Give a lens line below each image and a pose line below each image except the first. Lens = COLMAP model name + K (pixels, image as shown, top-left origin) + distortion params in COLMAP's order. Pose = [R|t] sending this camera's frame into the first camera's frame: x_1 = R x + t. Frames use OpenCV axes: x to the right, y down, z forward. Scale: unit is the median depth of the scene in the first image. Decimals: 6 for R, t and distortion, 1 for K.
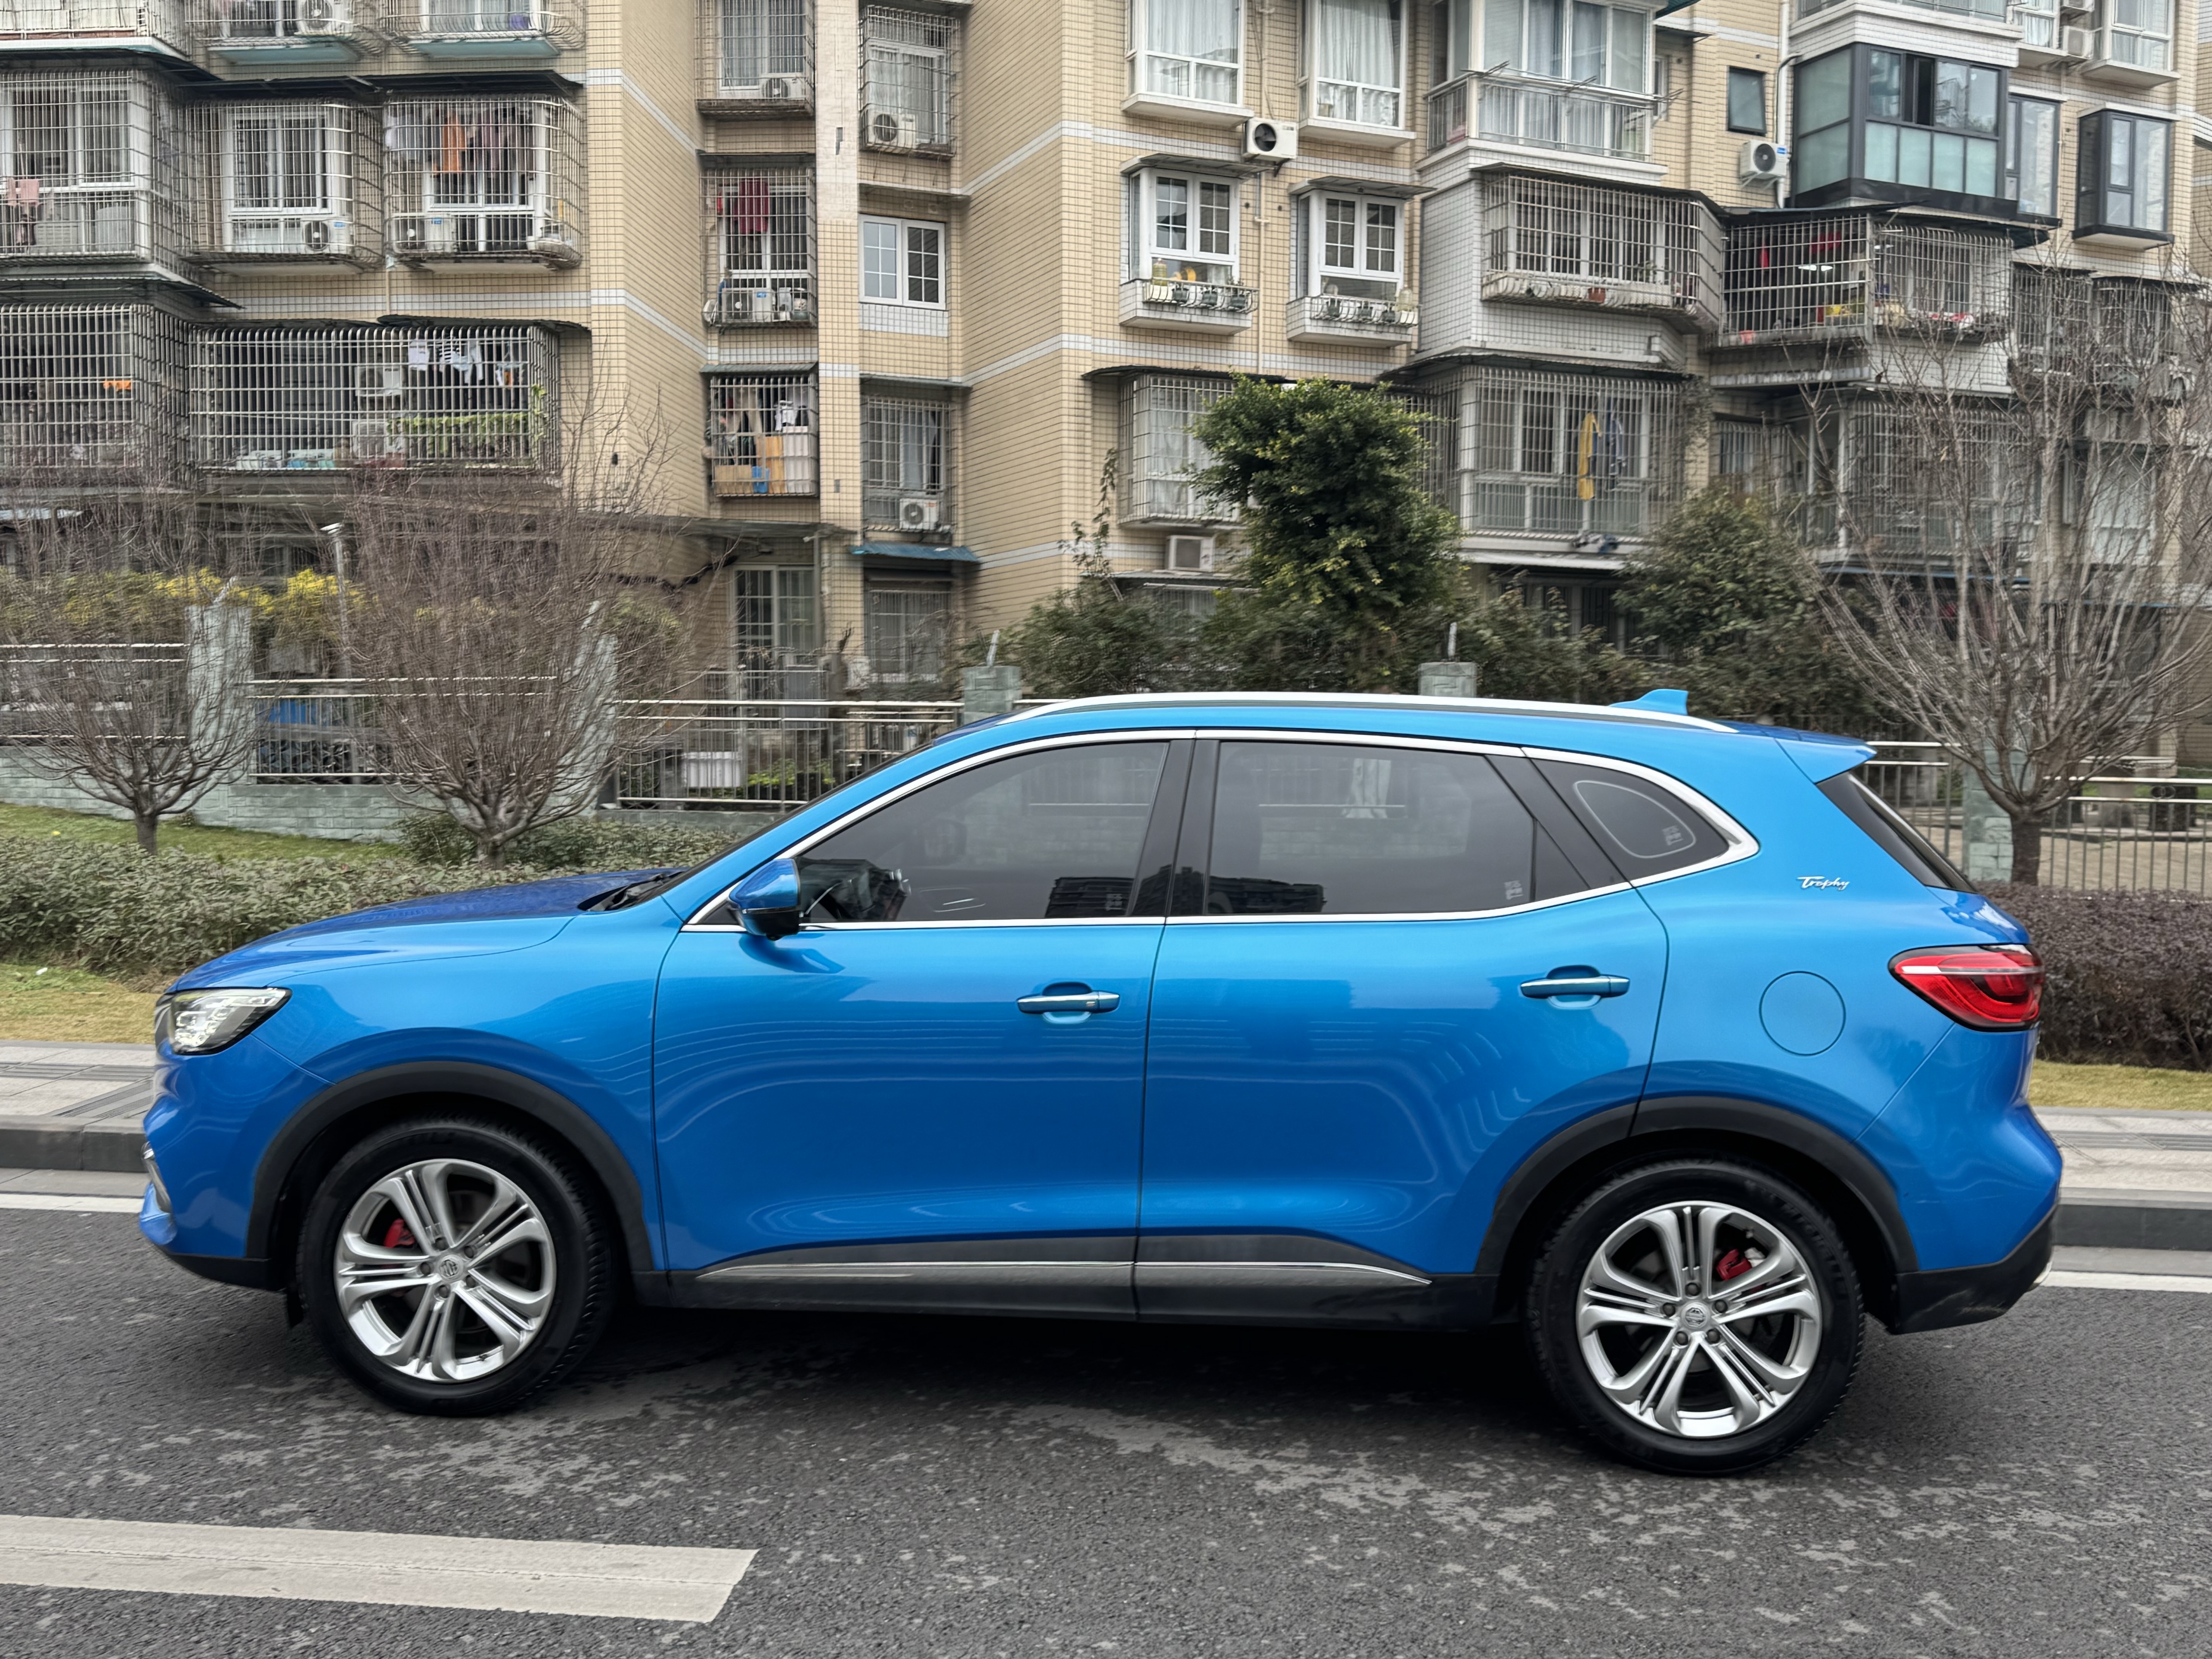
lens RADIAL K [[2040.5, 0, 1106.0], [0, 2040.5, 829.5], [0, 0, 1]] dist [0.085548, -0.163590]
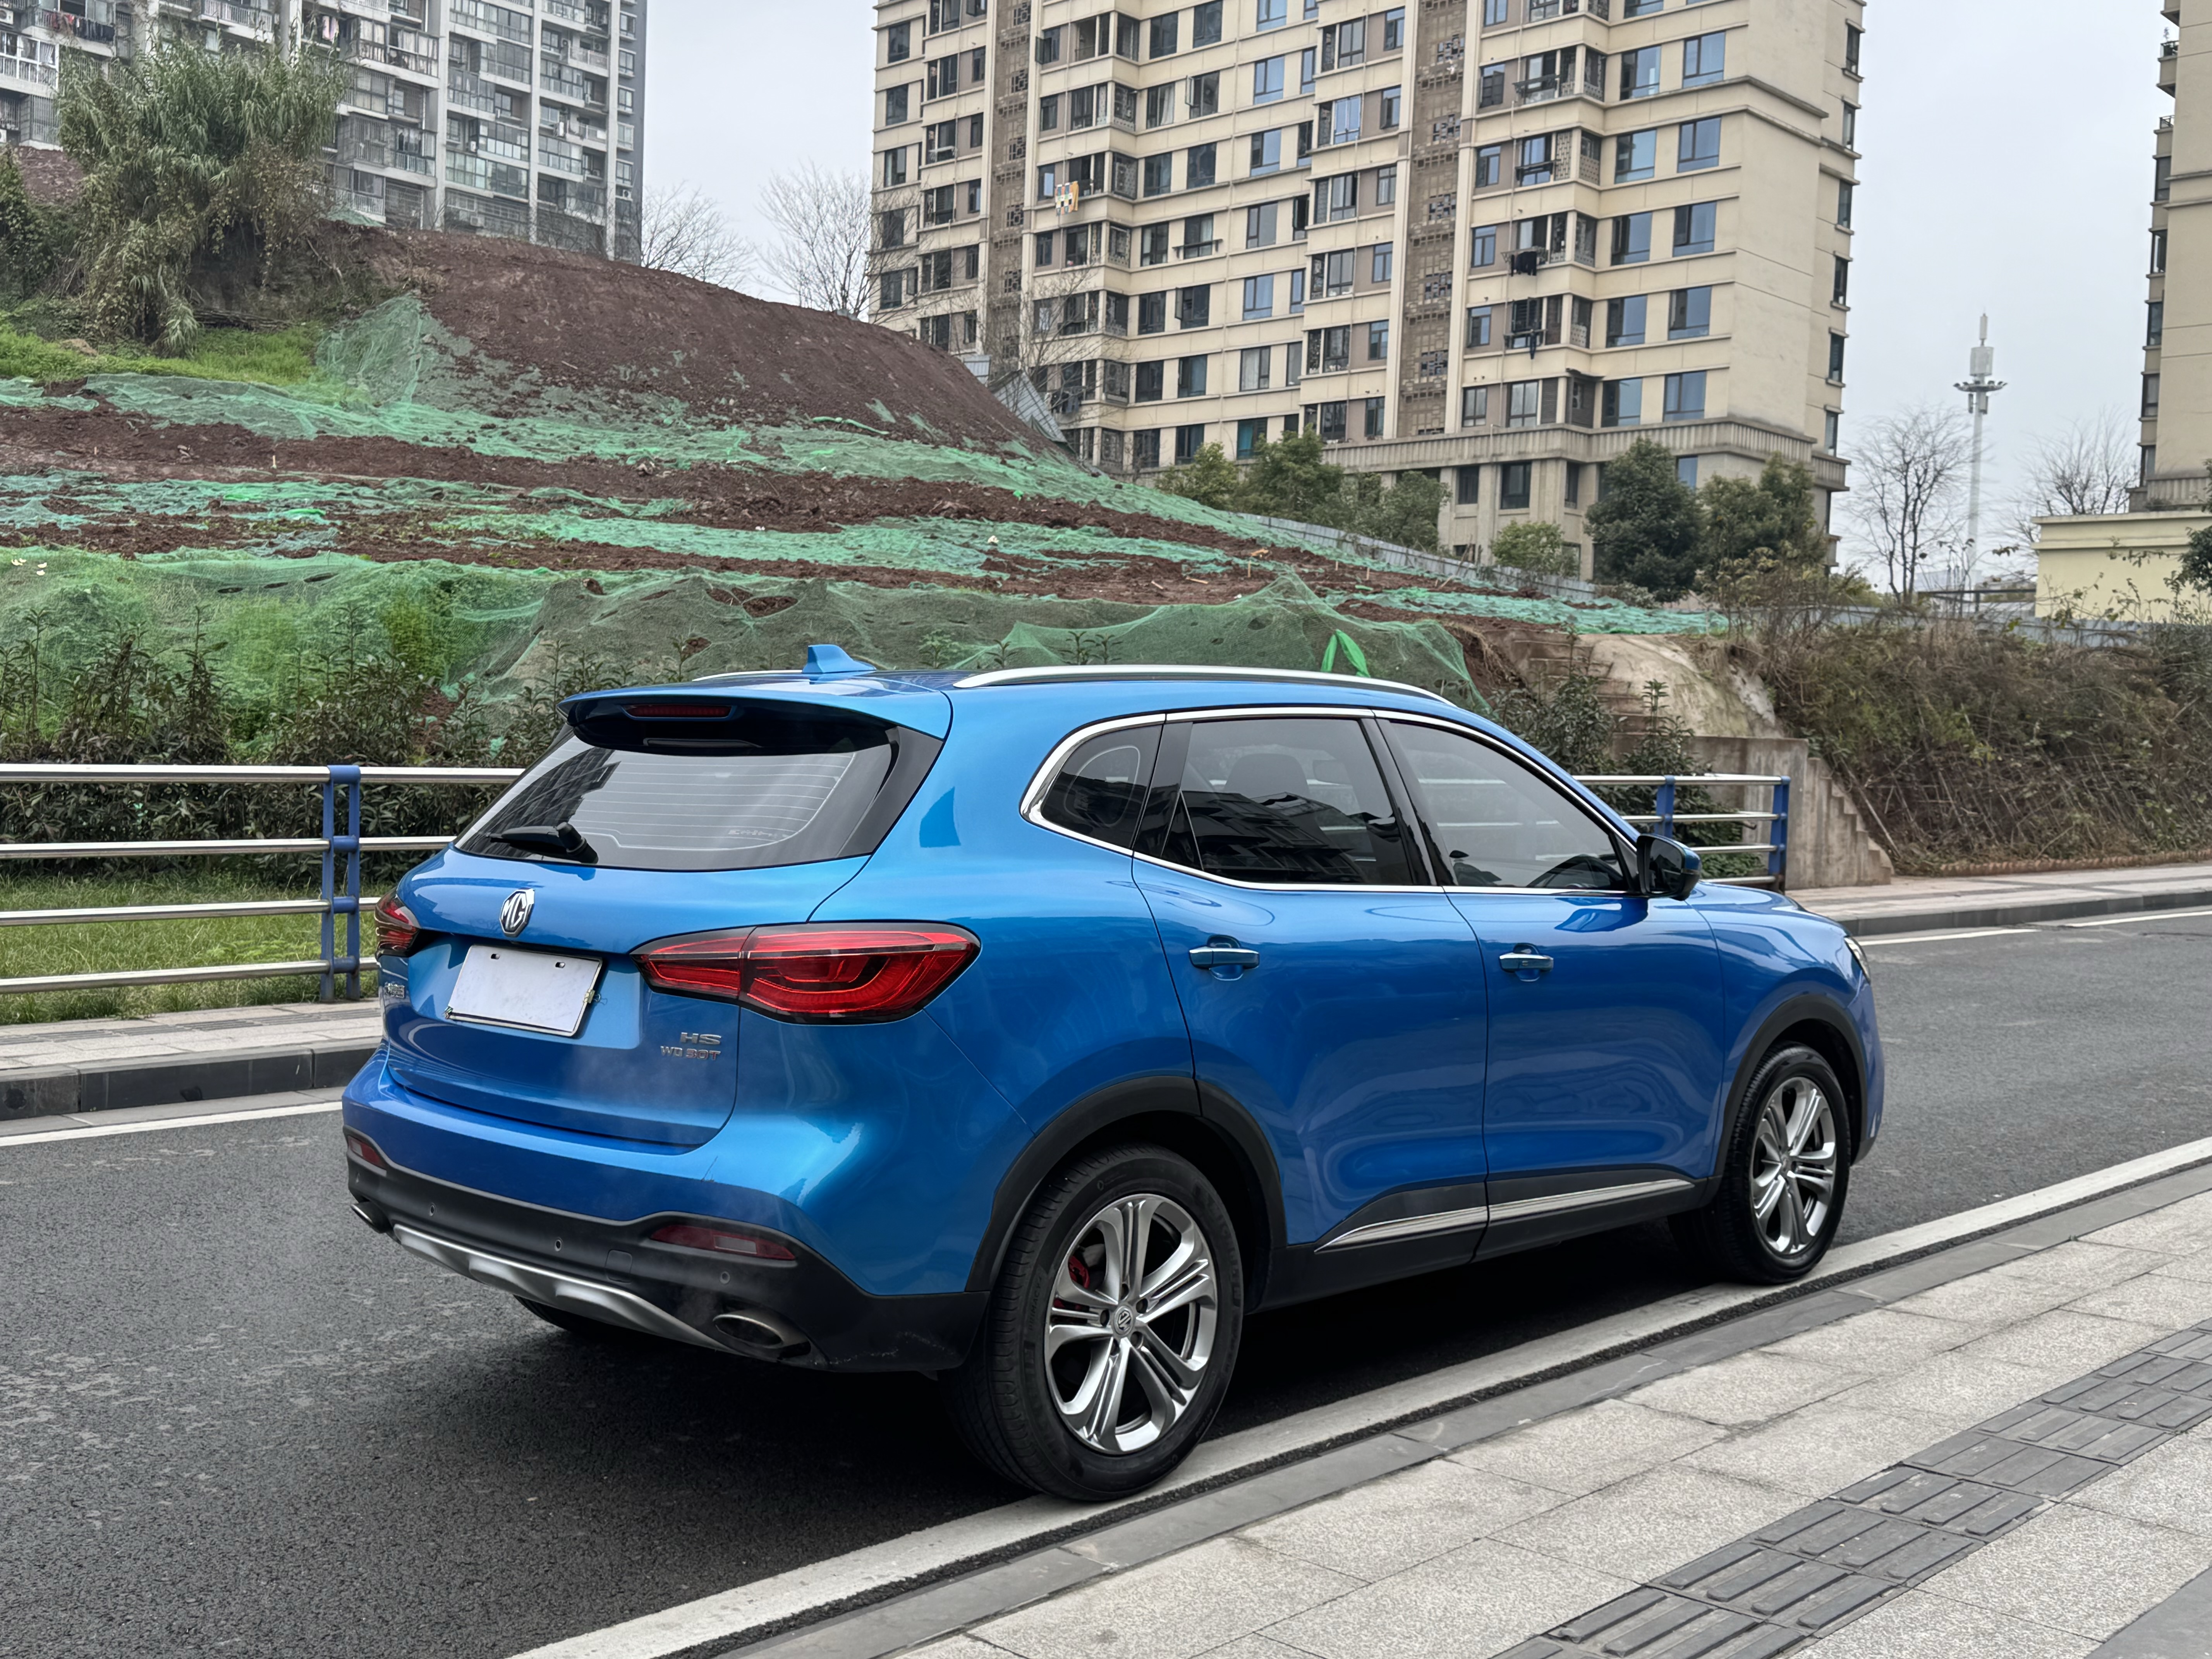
lens RADIAL K [[2251.8, 0, 1099.2], [0, 2251.8, 833.6], [0, 0, 1]] dist [0.135592, -0.284208]
pose [[-0.629631, -0.004543, -0.776881, 0.168532], [-0.078665, 0.995216, 0.057935, -0.009316], [0.772902, 0.097591, -0.626976, 0.302754]]
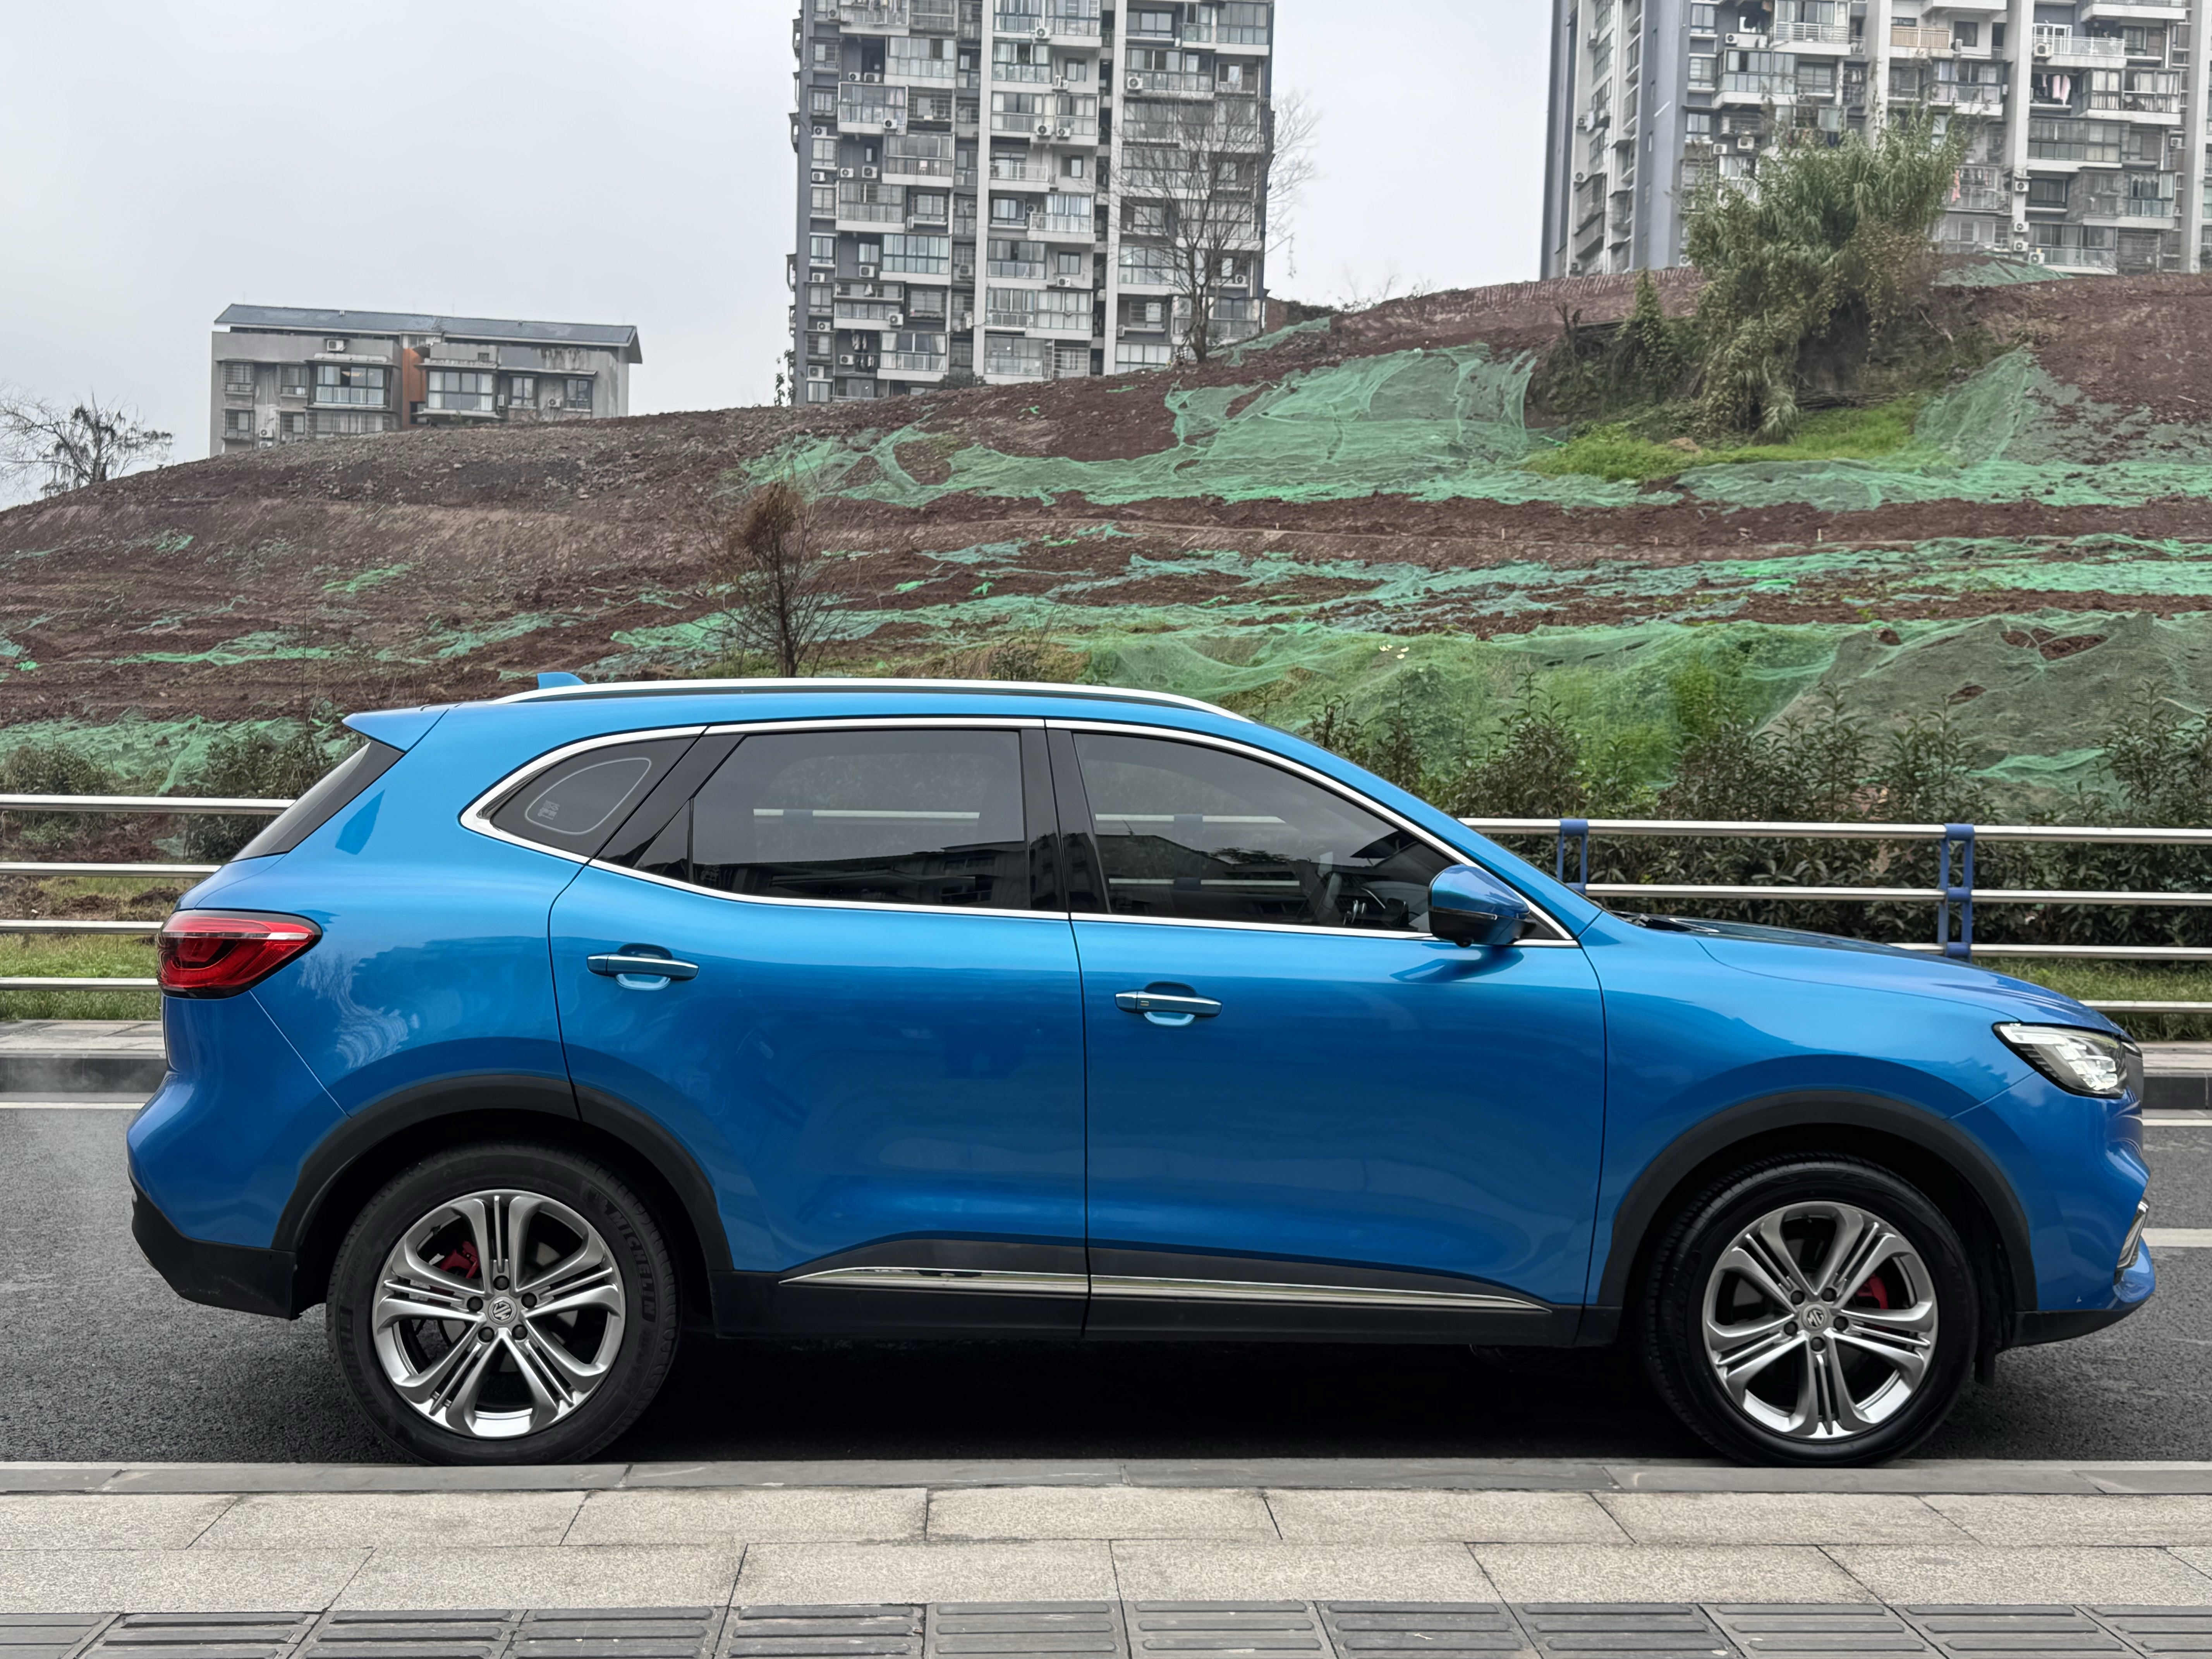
lens RADIAL K [[2251.8, 0, 1099.2], [0, 2251.8, 833.6], [0, 0, 1]] dist [0.135592, -0.284208]
pose [[-0.989137, -0.031798, -0.143517, 0.030555], [-0.042578, 0.996446, 0.072681, -0.014411], [0.140695, 0.078002, -0.986975, 0.371998]]
